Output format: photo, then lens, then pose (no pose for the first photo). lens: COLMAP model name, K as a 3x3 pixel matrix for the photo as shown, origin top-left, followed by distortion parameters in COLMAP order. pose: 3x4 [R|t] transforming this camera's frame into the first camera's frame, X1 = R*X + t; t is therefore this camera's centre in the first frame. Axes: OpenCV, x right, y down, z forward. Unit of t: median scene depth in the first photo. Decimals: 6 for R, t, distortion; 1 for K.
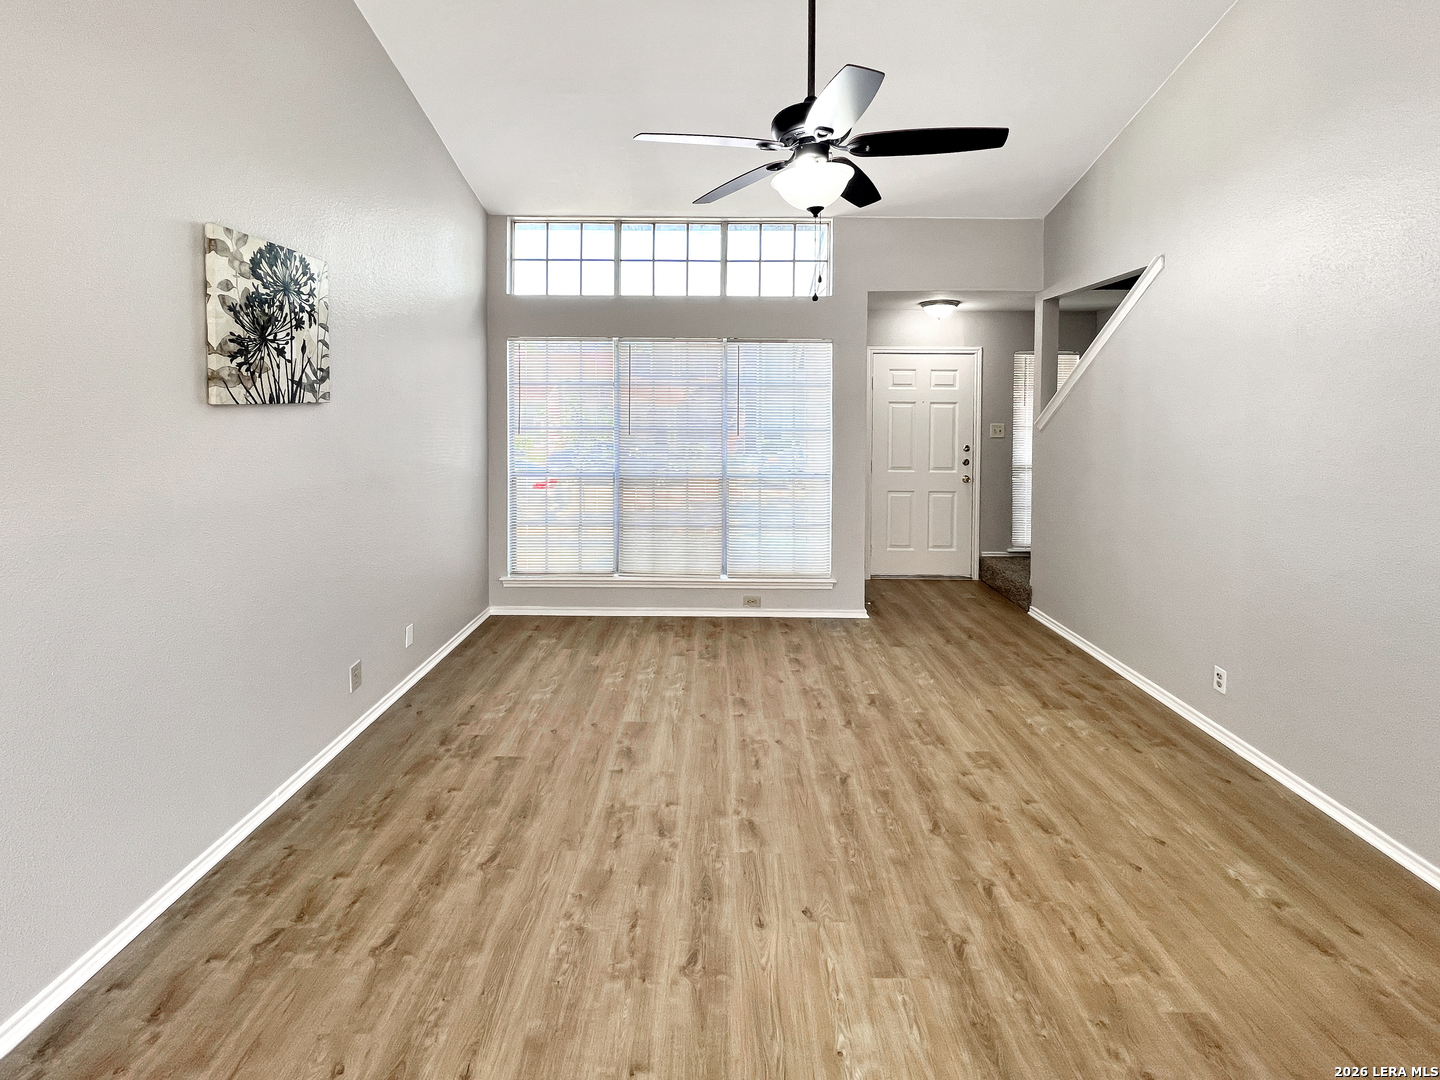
lens RADIAL K [[617.6, 0, 713.8], [0, 617.6, 414.2], [0, 0, 1]] dist [-0.000685, -0.000527]
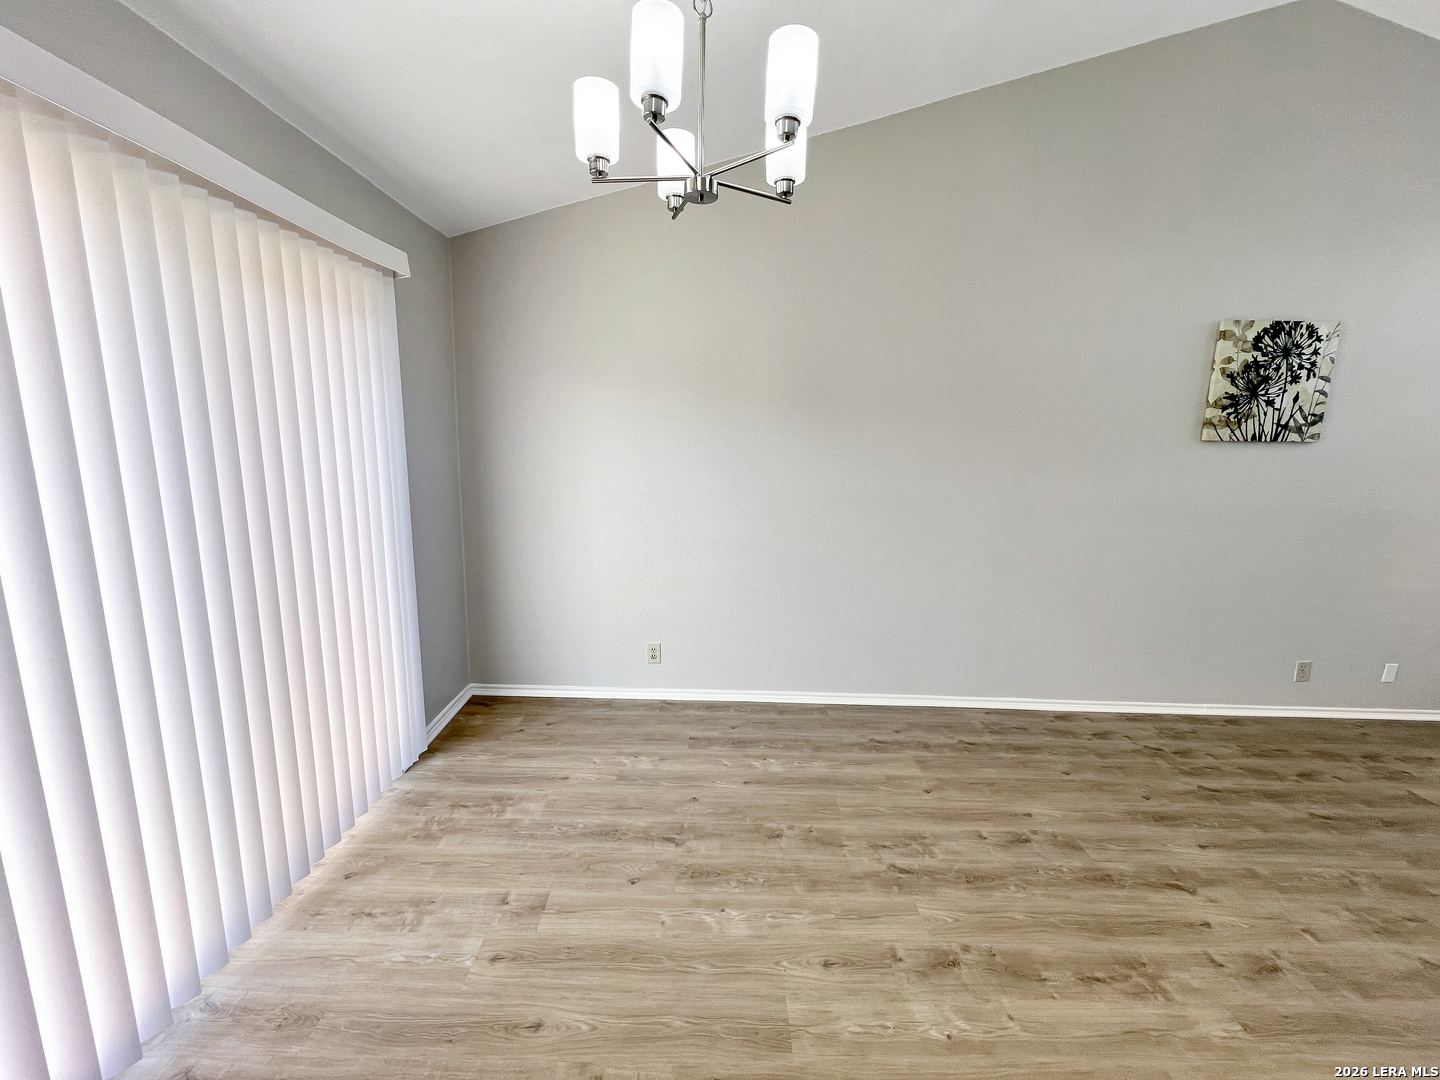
lens RADIAL K [[573.0, 0, 721.6], [0, 573.0, 541.4], [0, 0, 1]] dist [-0.001738, -0.000131]
pose [[0.013777, 0.178931, -0.983765, 0.567700], [-0.043766, 0.983024, 0.178183, 0.026892], [0.998947, 0.040601, 0.021375, -0.216782]]
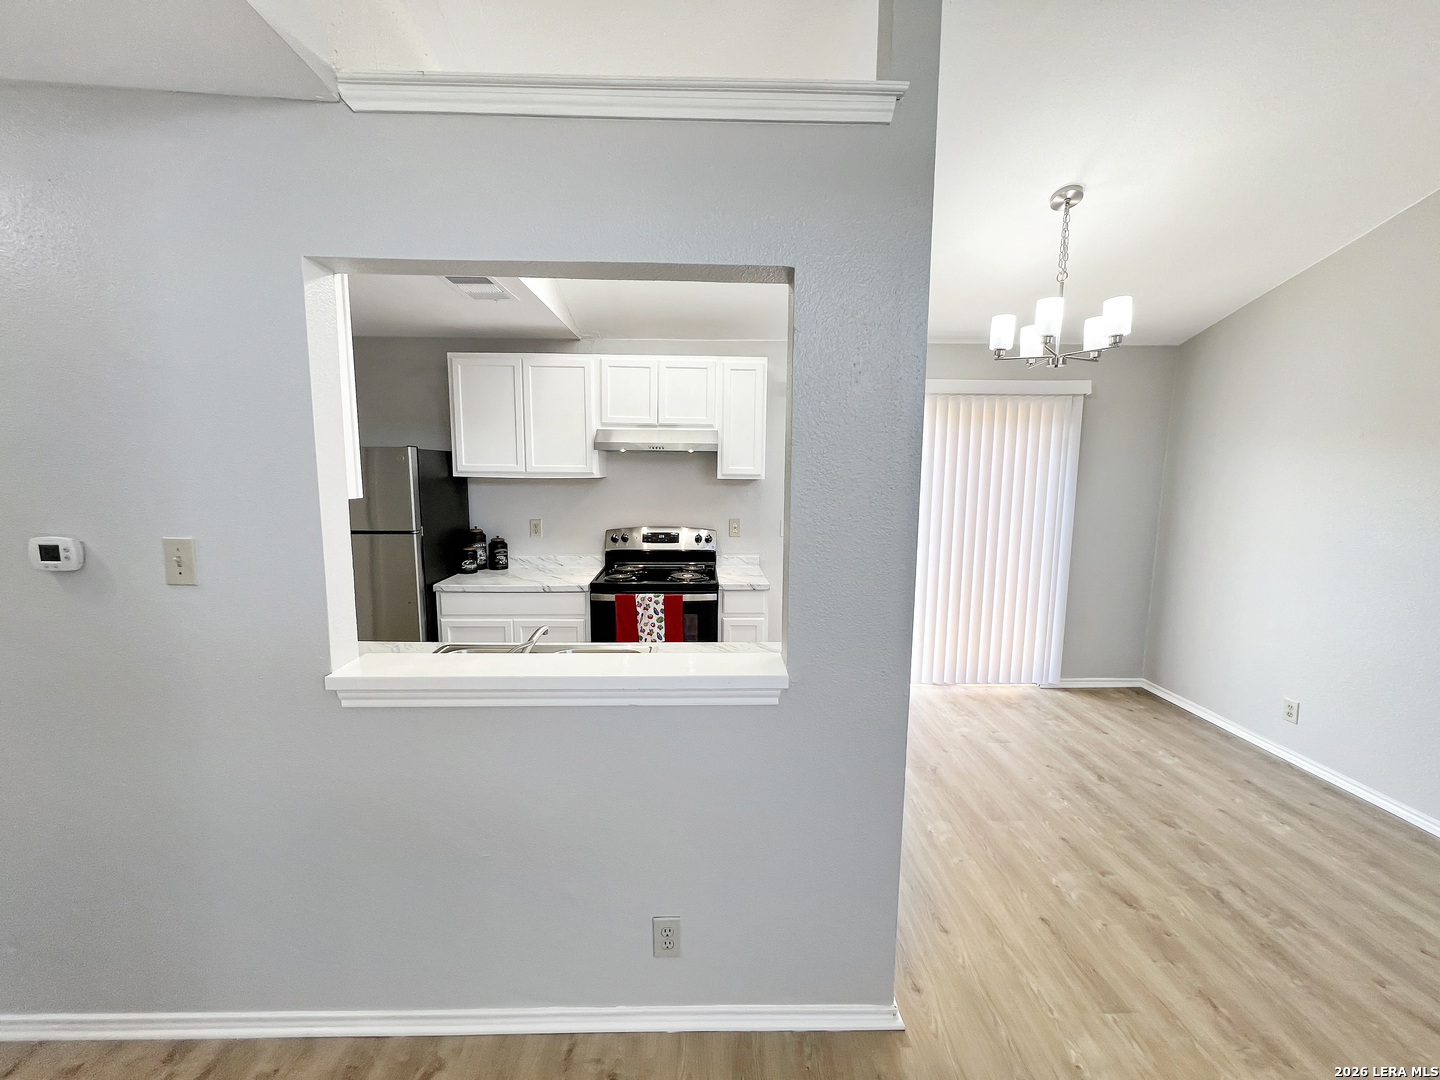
lens RADIAL K [[573.0, 0, 716.1], [0, 573.0, 539.3], [0, 0, 1]] dist [-0.001738, -0.000131]
pose [[-0.999482, -0.009016, -0.030910, 0.640625], [-0.013278, 0.989977, 0.140600, -0.021148], [0.029333, 0.140937, -0.989584, 0.870316]]
